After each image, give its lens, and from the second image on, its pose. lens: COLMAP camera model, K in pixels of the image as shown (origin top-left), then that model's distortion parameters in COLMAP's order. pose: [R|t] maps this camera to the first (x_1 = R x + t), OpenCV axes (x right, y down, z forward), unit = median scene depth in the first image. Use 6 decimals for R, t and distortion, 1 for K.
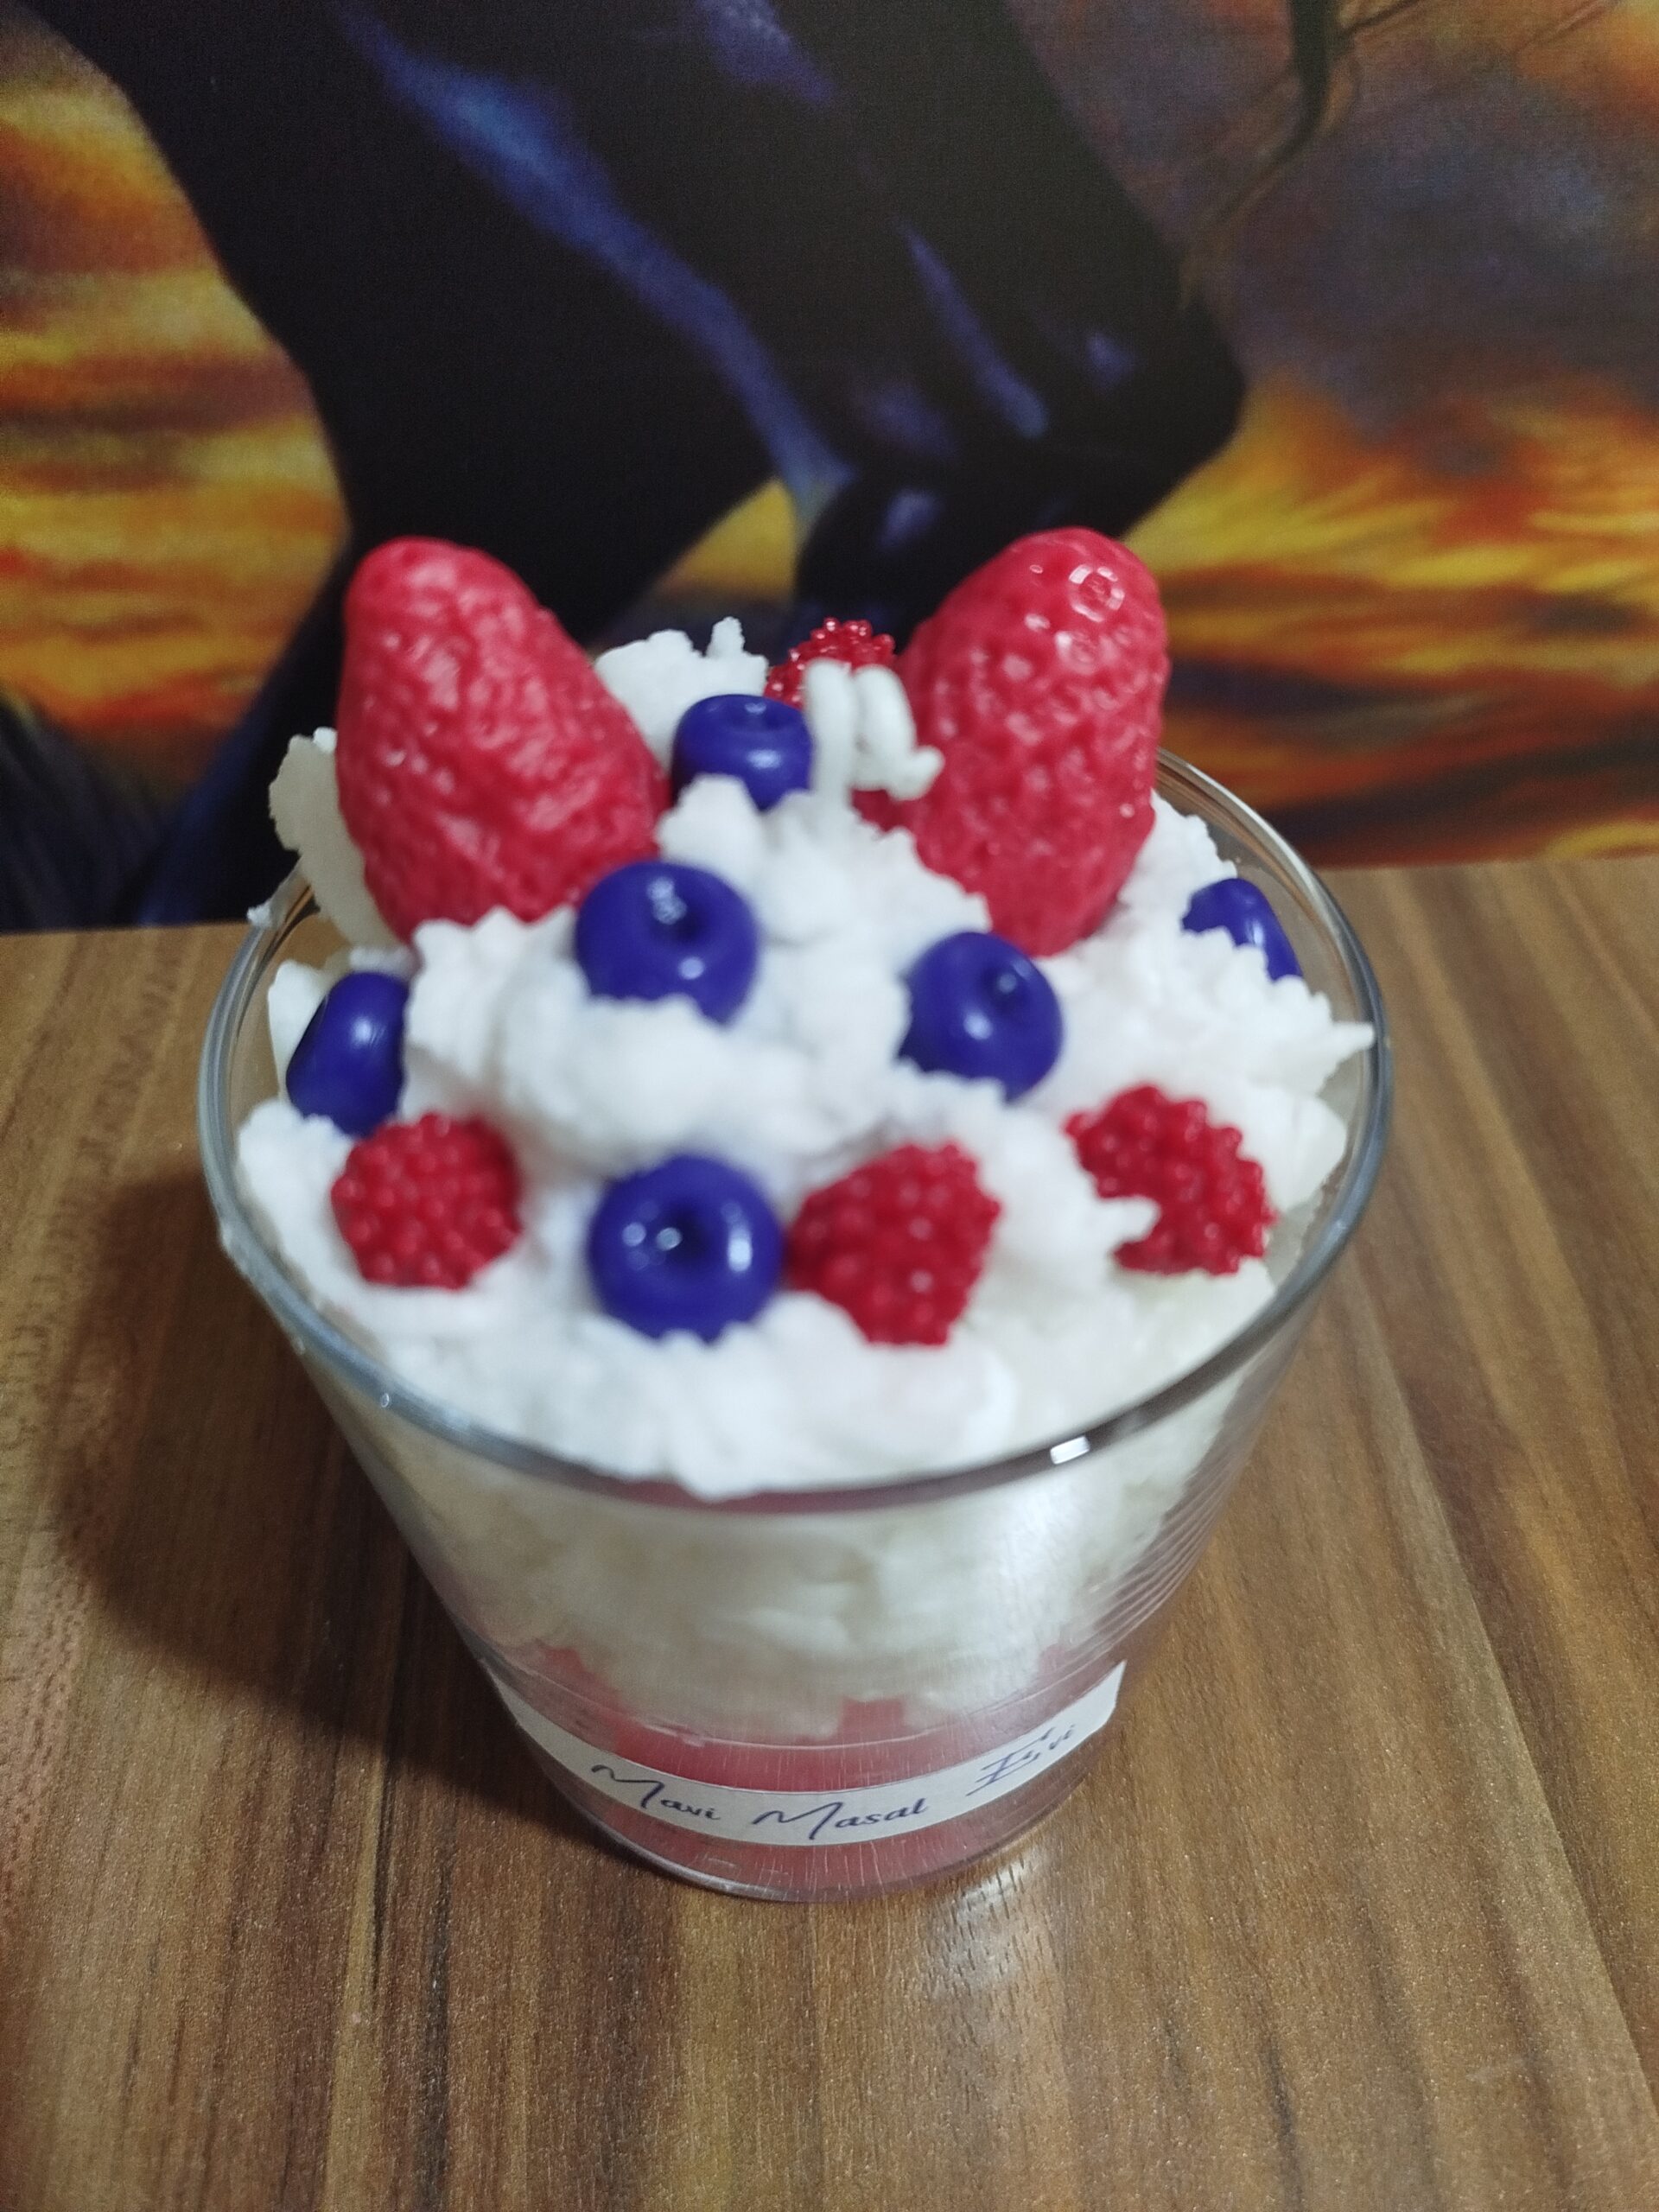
lens RADIAL K [[1616.4, 0, 829.7], [0, 1616.4, 1079.6], [0, 0, 1]] dist [0.000531, 0.001351]
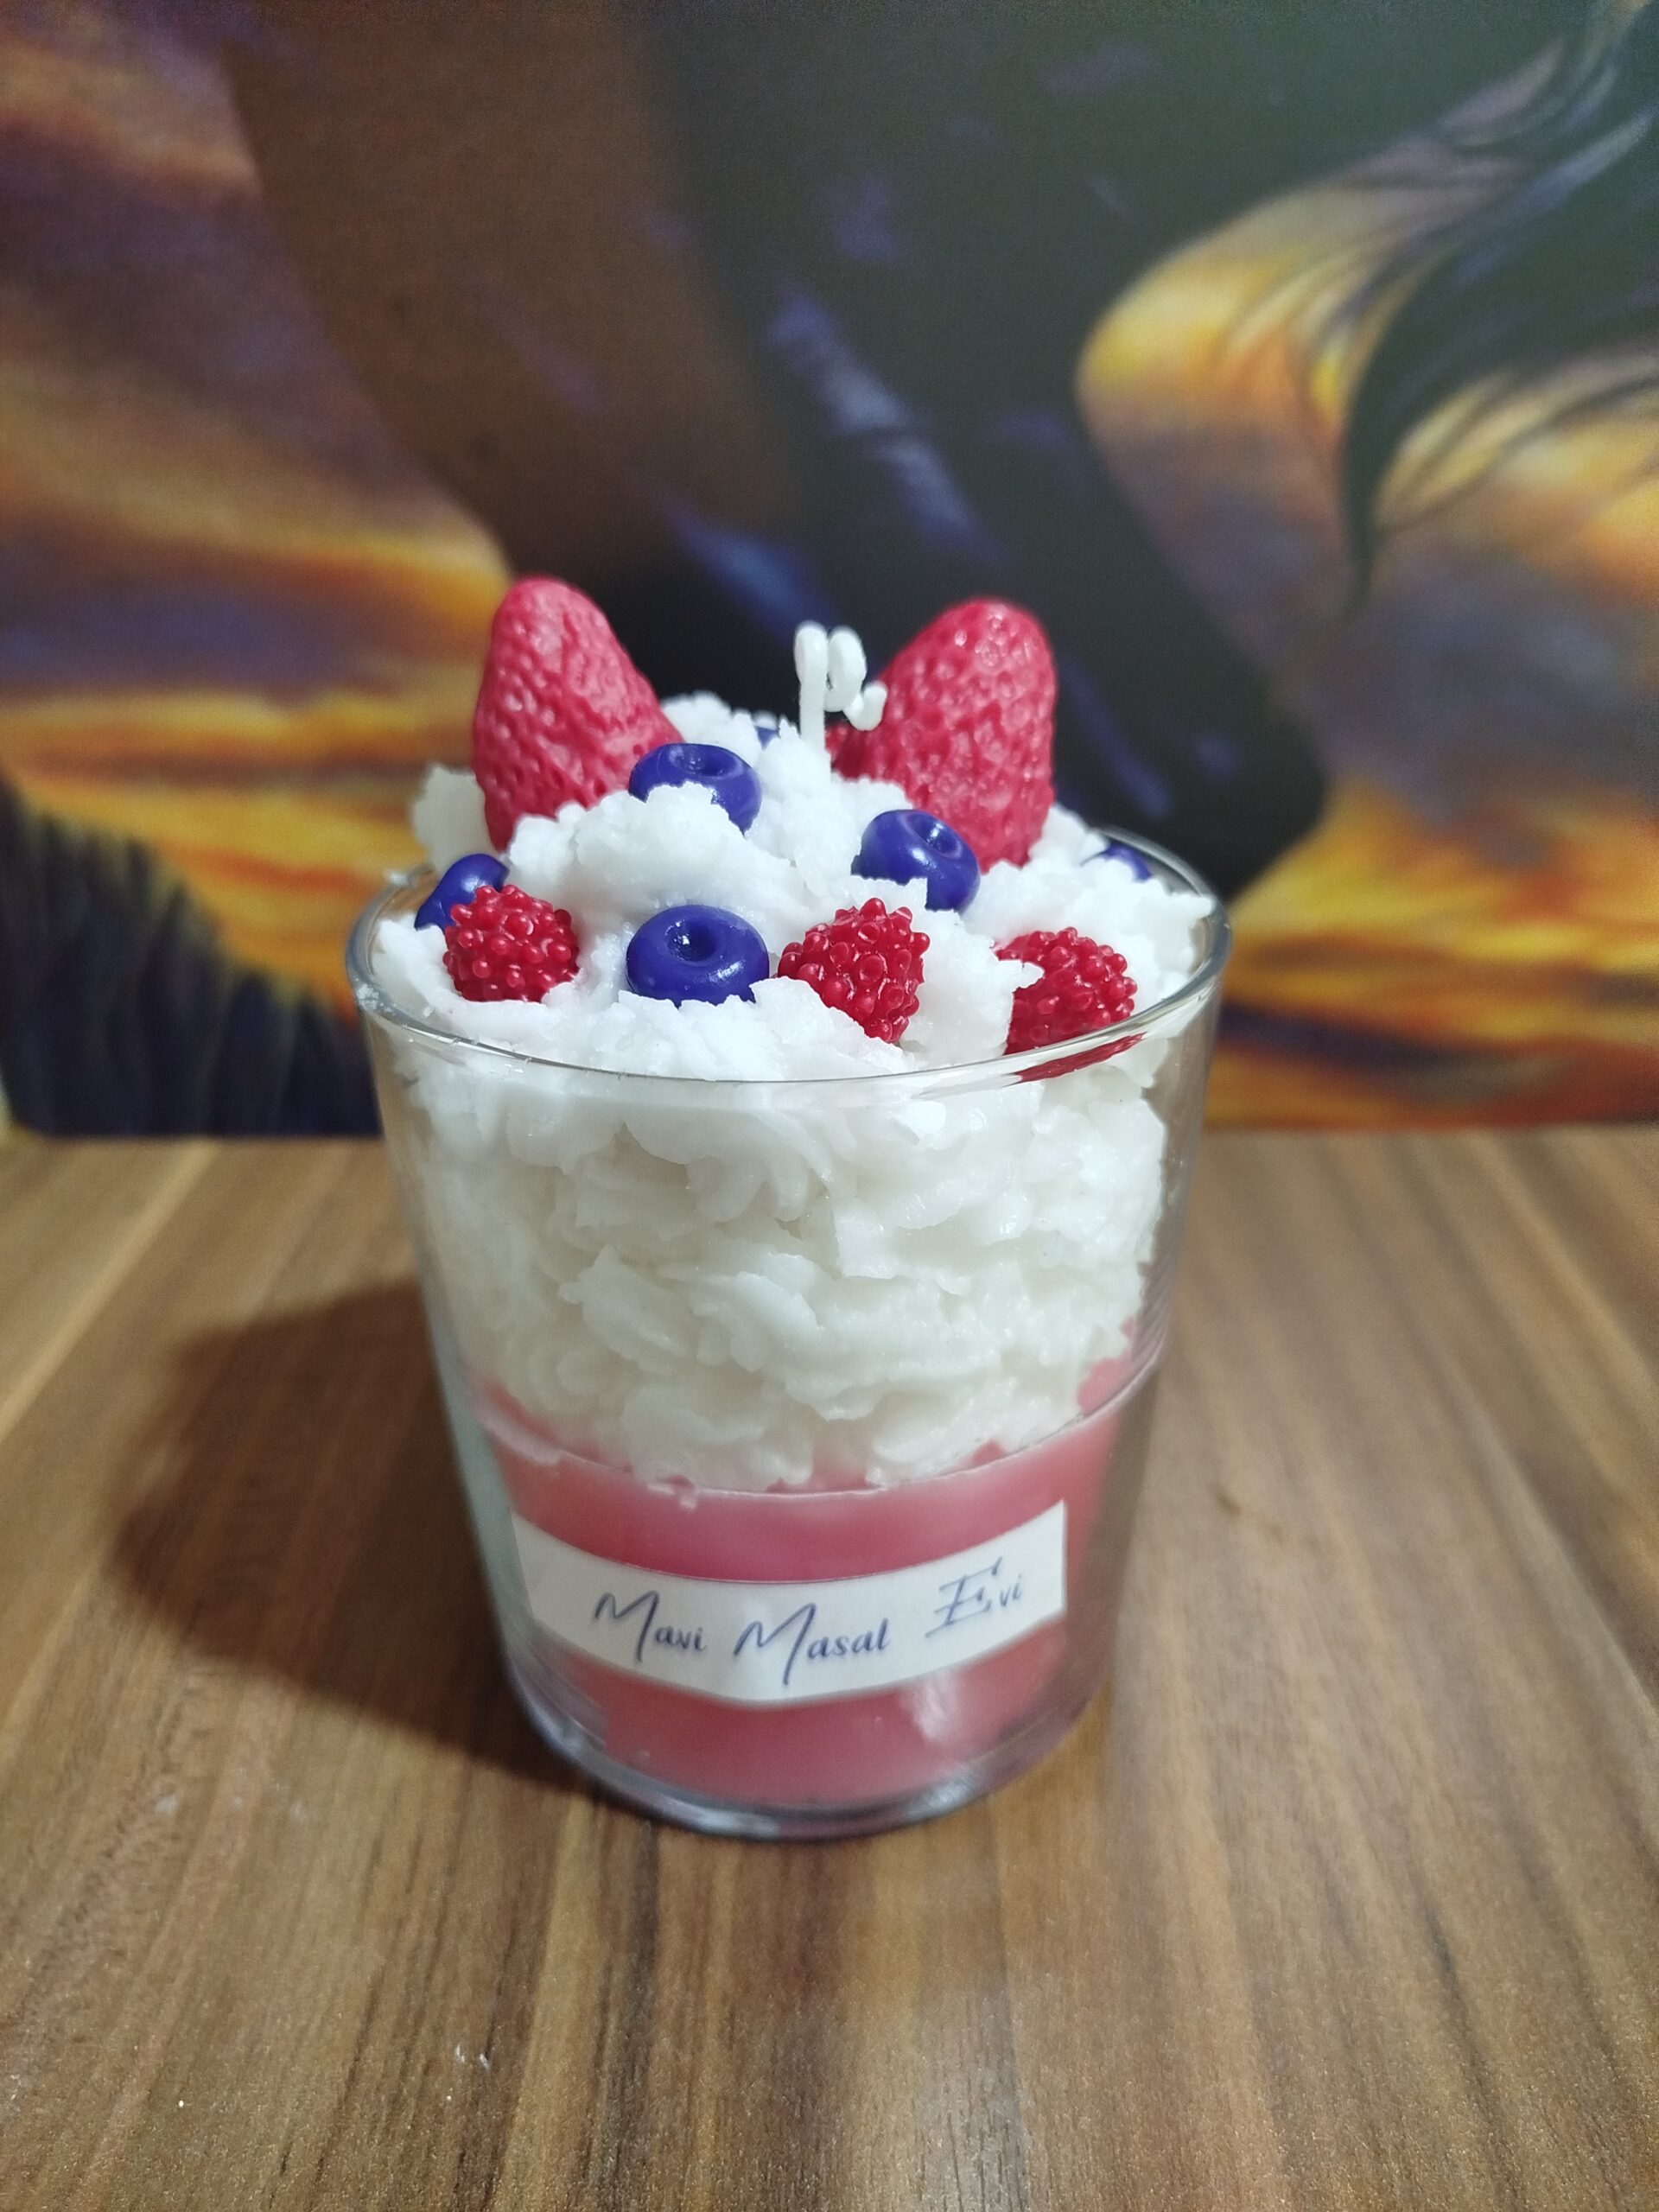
lens RADIAL K [[1668.5, 0, 829.5], [0, 1668.5, 1106.0], [0, 0, 1]] dist [0.001768, 0.000818]
pose [[0.999519, 0.010649, -0.029134, 0.060802], [-0.020403, 0.933158, -0.358888, 0.661358], [0.023365, 0.359310, 0.932926, -0.263832]]
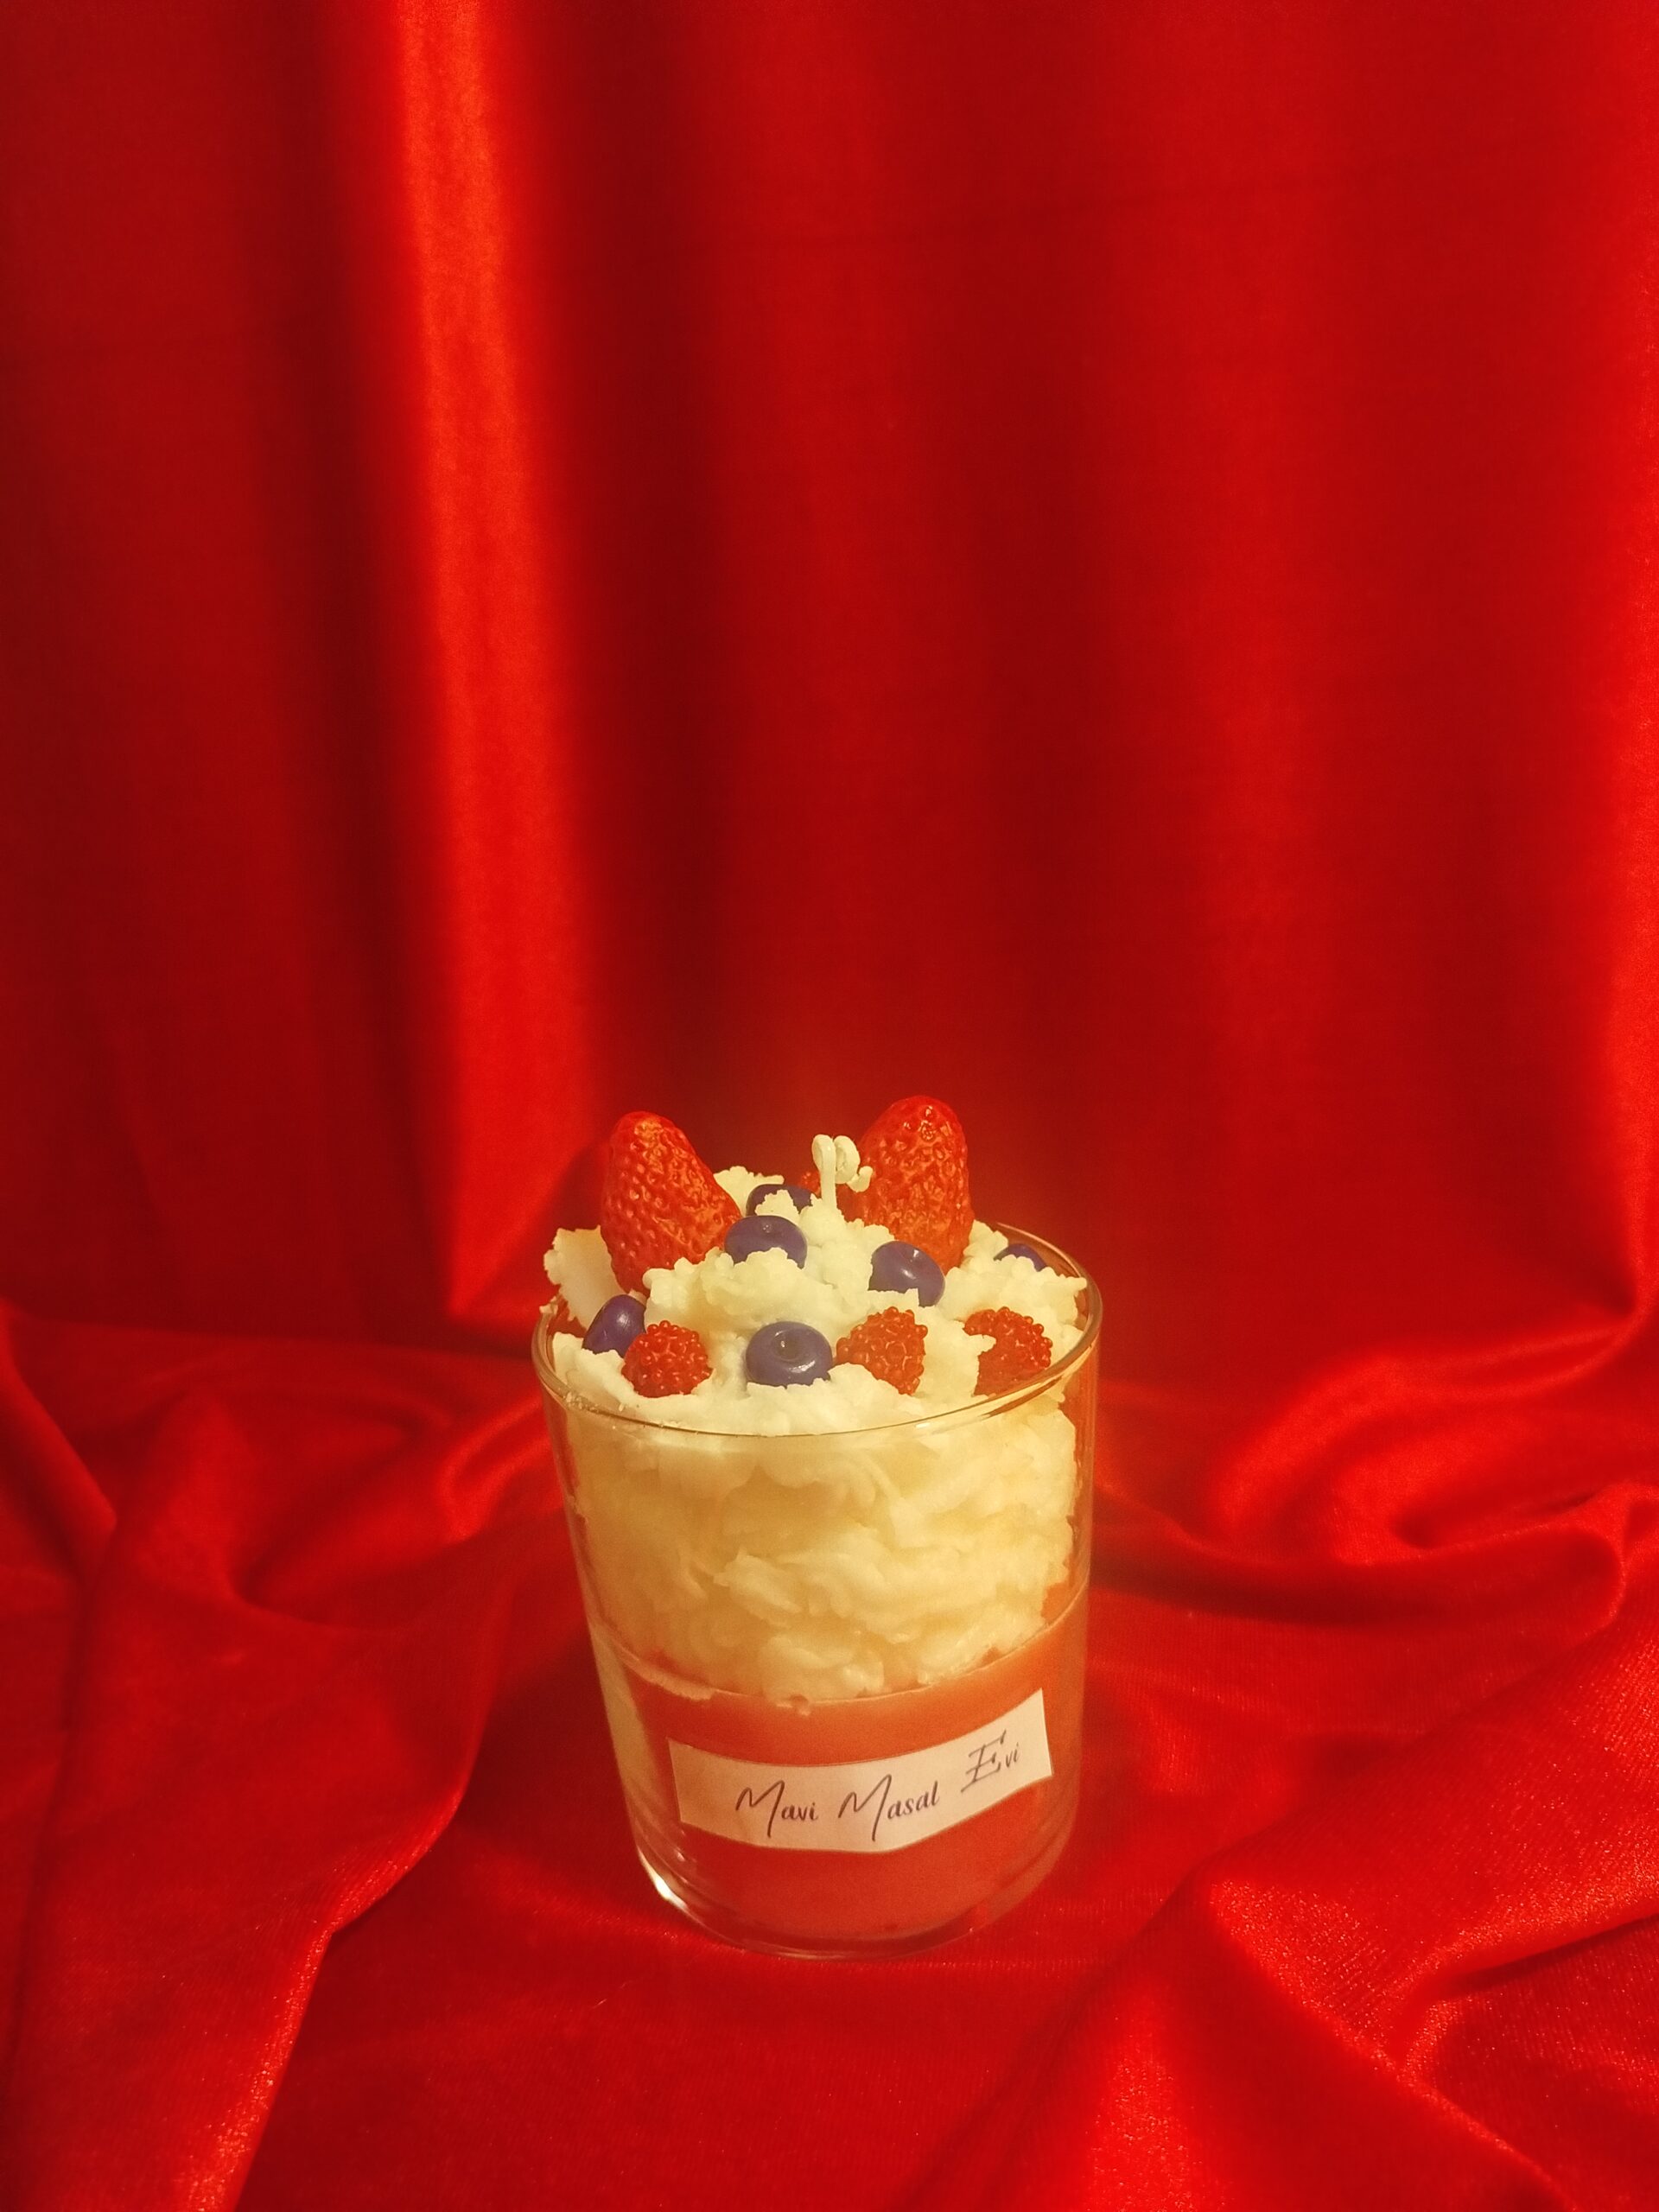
lens RADIAL K [[1616.4, 0, 829.7], [0, 1616.4, 1079.6], [0, 0, 1]] dist [0.000531, 0.001351]
pose [[0.992974, -0.079643, 0.087523, -0.179789], [0.113615, 0.848448, -0.516941, 0.854619], [-0.033088, 0.523253, 0.851535, -1.015772]]
